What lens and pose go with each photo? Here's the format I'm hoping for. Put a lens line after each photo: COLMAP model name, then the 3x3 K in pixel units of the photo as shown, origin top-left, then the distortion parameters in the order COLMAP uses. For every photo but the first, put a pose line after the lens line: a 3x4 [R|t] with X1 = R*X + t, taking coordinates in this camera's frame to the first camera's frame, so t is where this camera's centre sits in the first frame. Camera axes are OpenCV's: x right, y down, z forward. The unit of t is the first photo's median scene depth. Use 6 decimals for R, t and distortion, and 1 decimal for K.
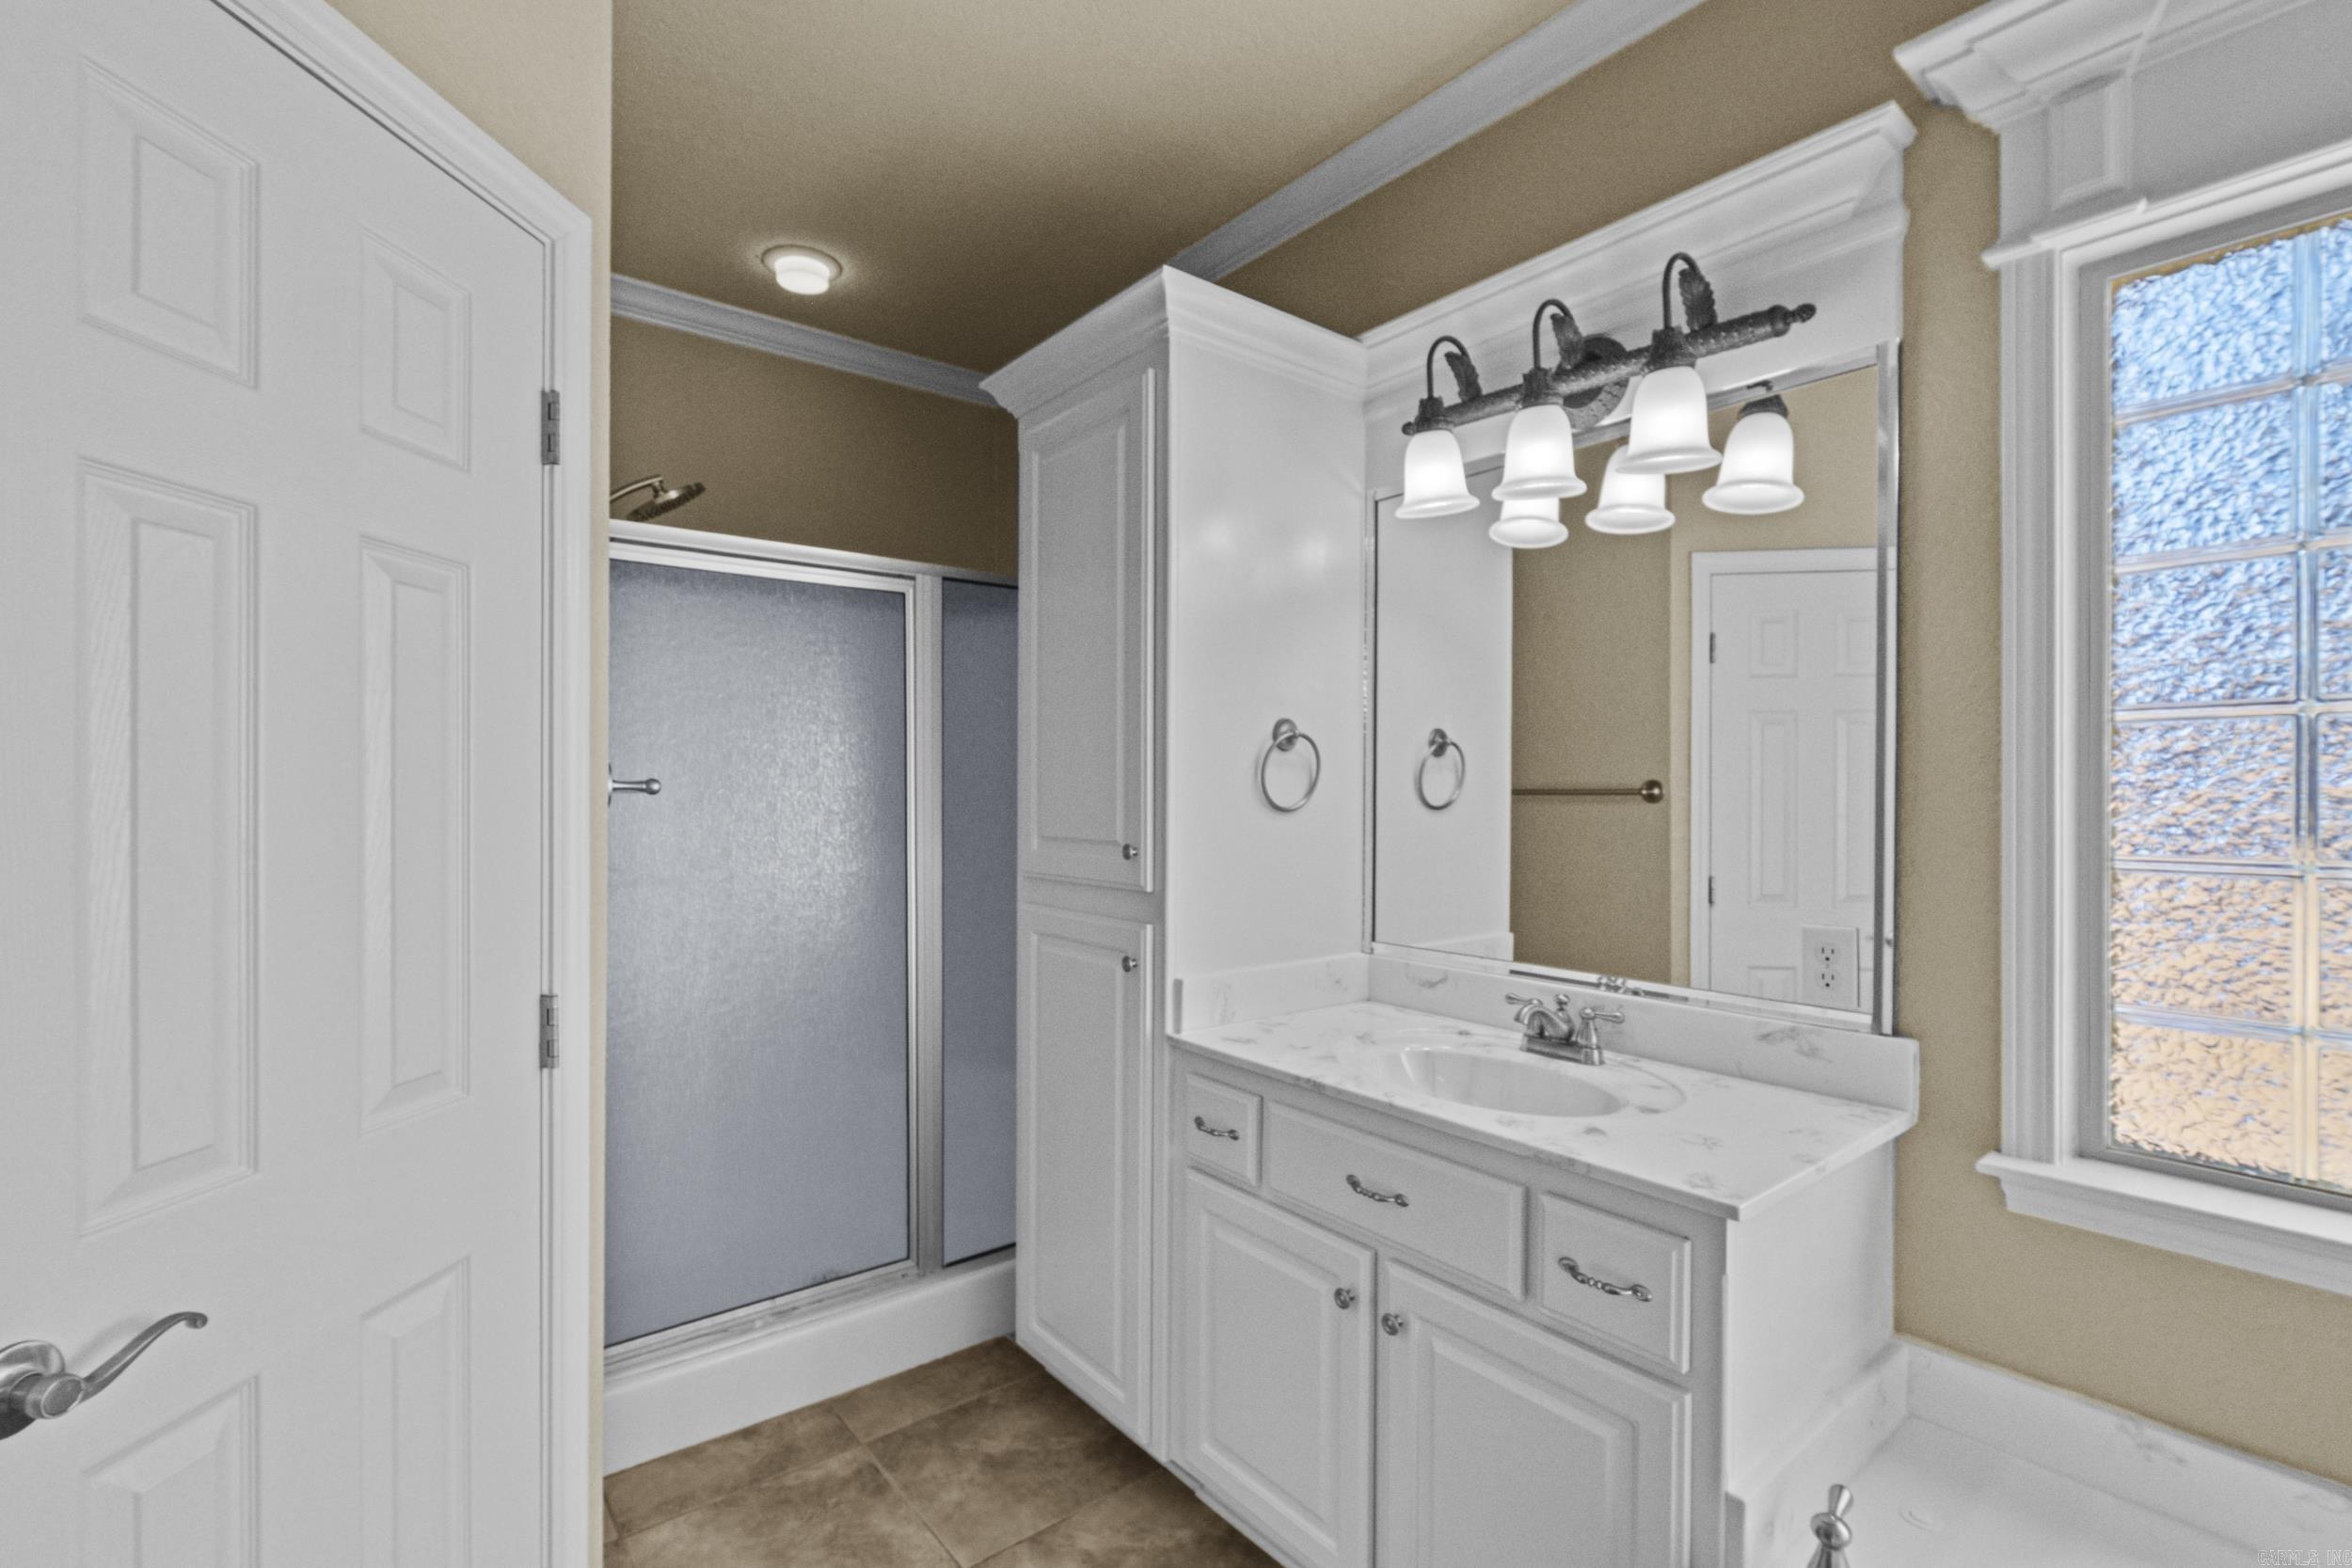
lens RADIAL K [[1039.9, 0, 1174.6], [0, 1039.9, 805.7], [0, 0, 1]] dist [-0.019697, 0.000179]
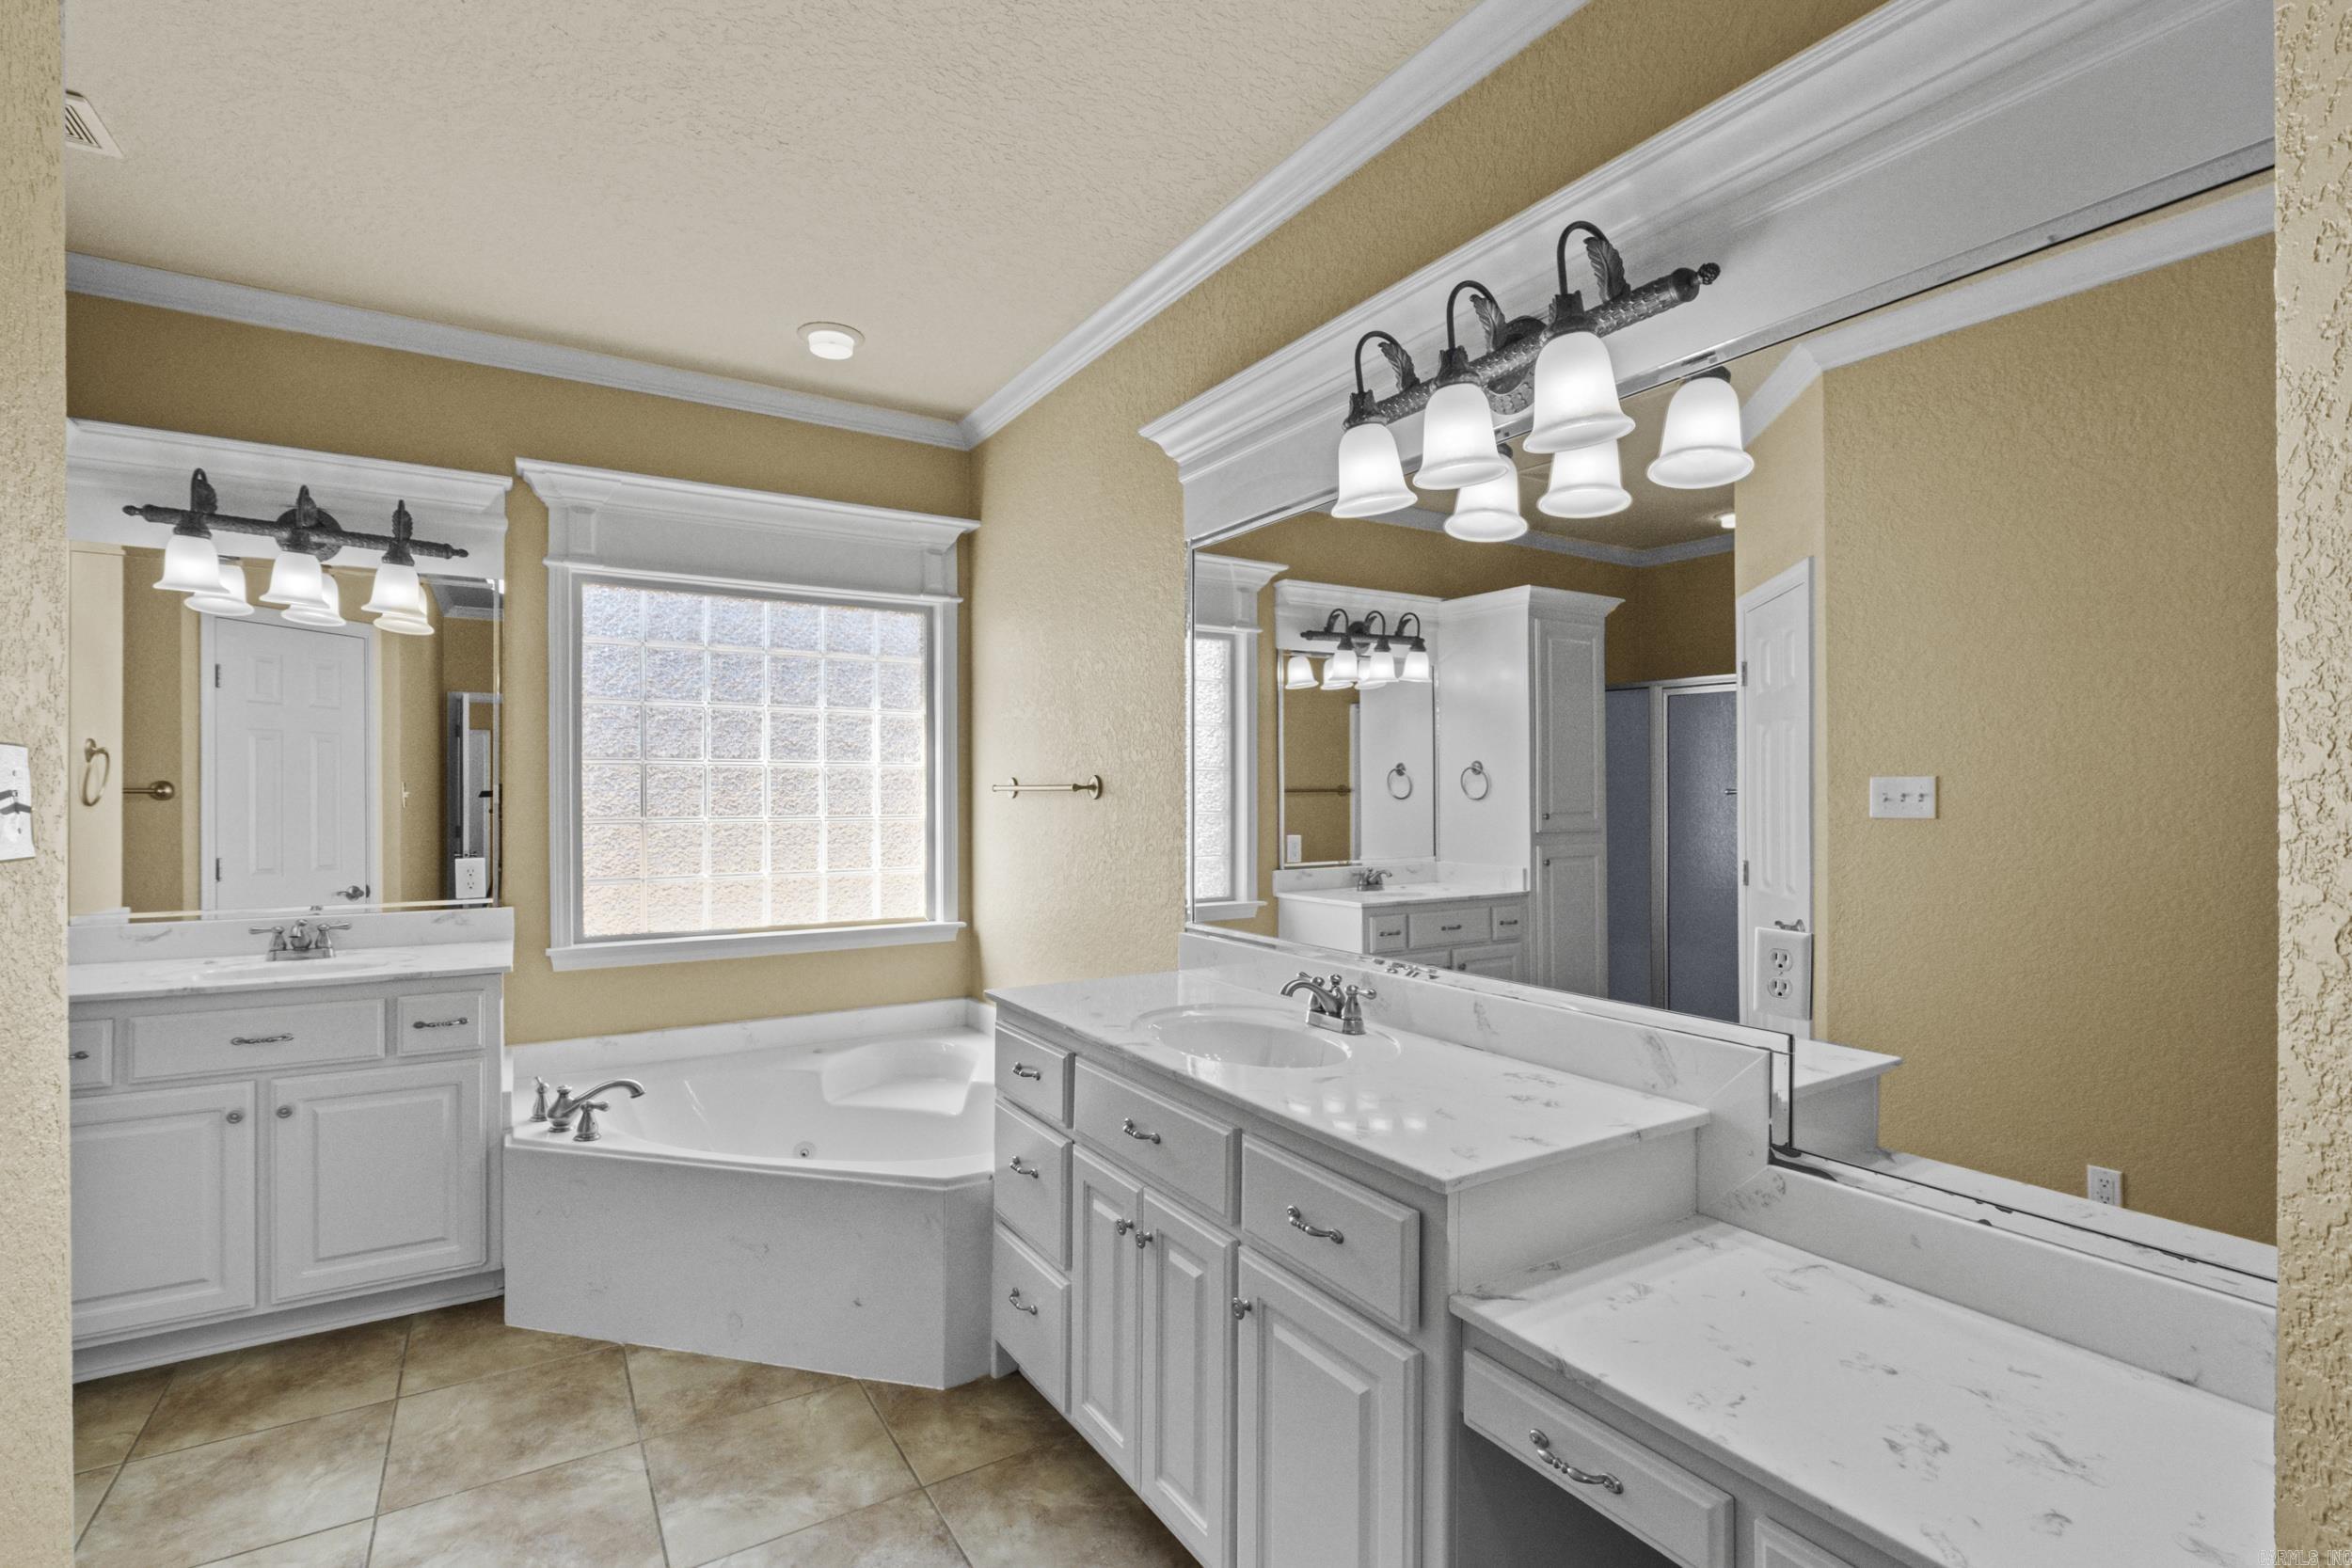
lens RADIAL K [[1033.5, 0, 1176.0], [0, 1033.5, 784.0], [0, 0, 1]] dist [-0.005766, -0.000187]
pose [[0.076202, 0.004547, 0.997082, -1.325476], [0.004486, 0.999978, -0.004903, -0.014426], [-0.997082, 0.004846, 0.076179, -0.560194]]
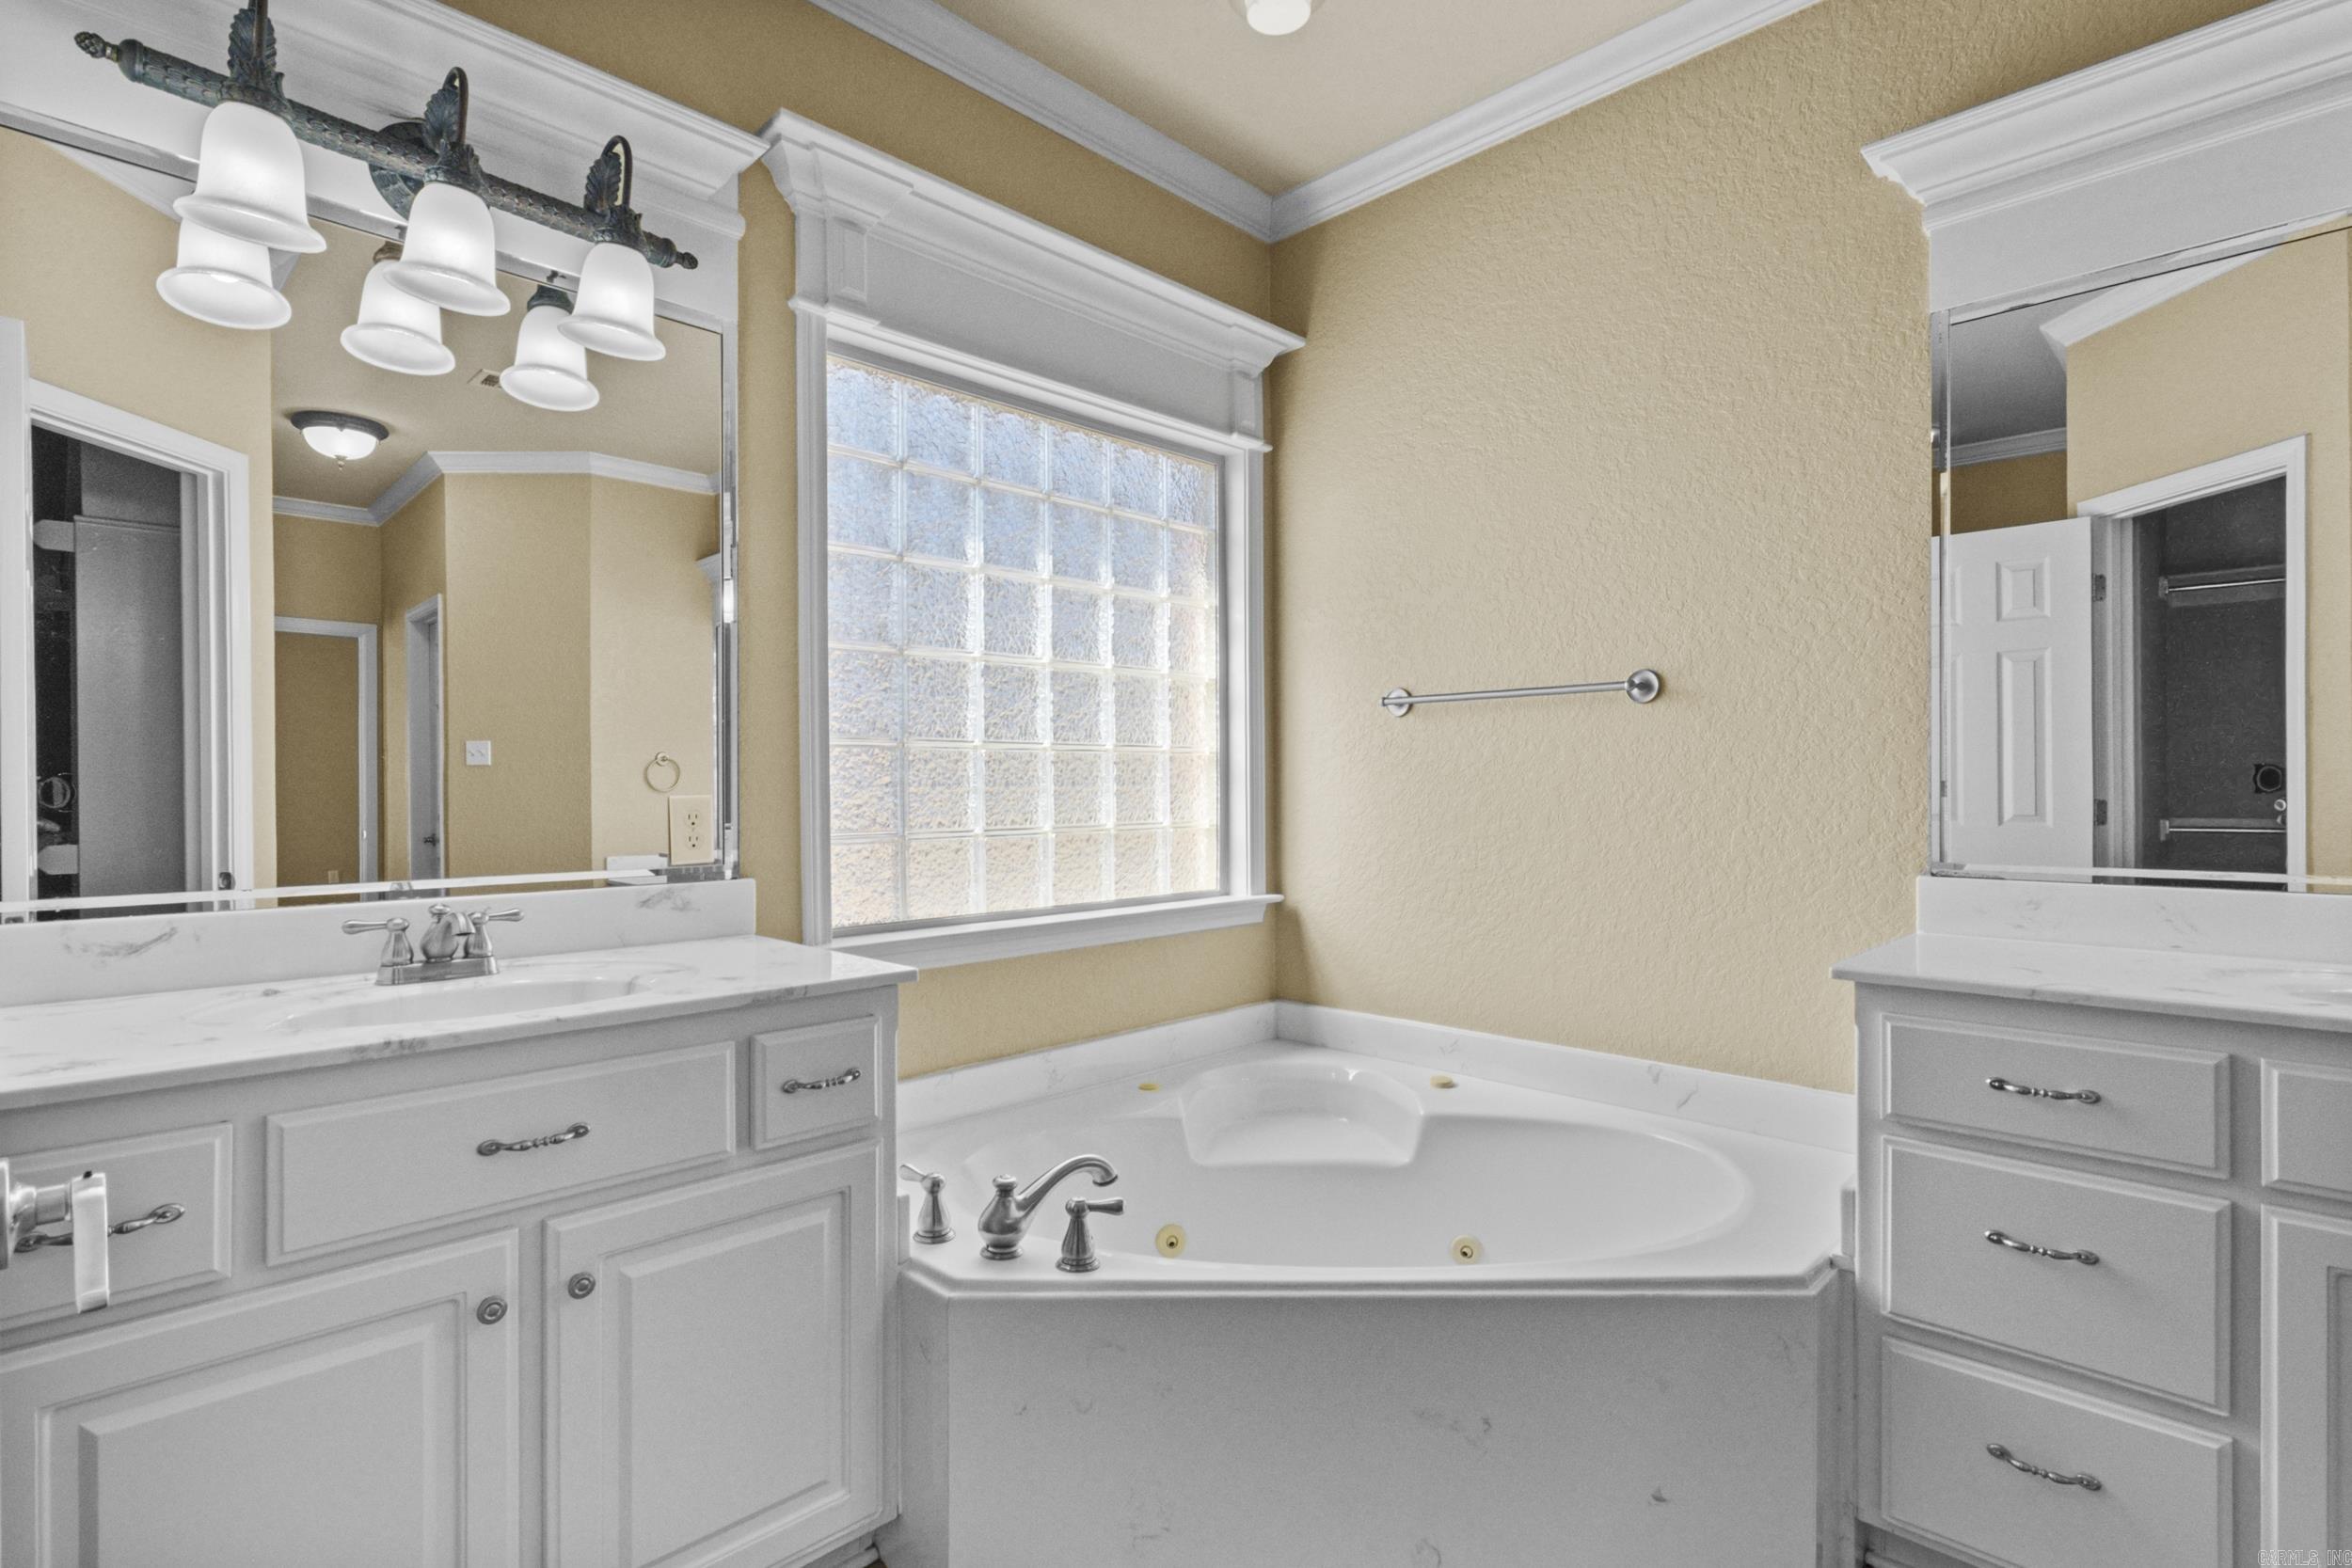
lens RADIAL K [[1120.1, 0, 1232.2], [0, 1120.1, 764.3], [0, 0, 1]] dist [0.006303, 0.000163]
pose [[-0.155050, 0.008132, 0.987873, -0.740315], [0.009115, 0.999935, -0.006801, 0.099959], [-0.987865, 0.007950, -0.155114, 0.619102]]
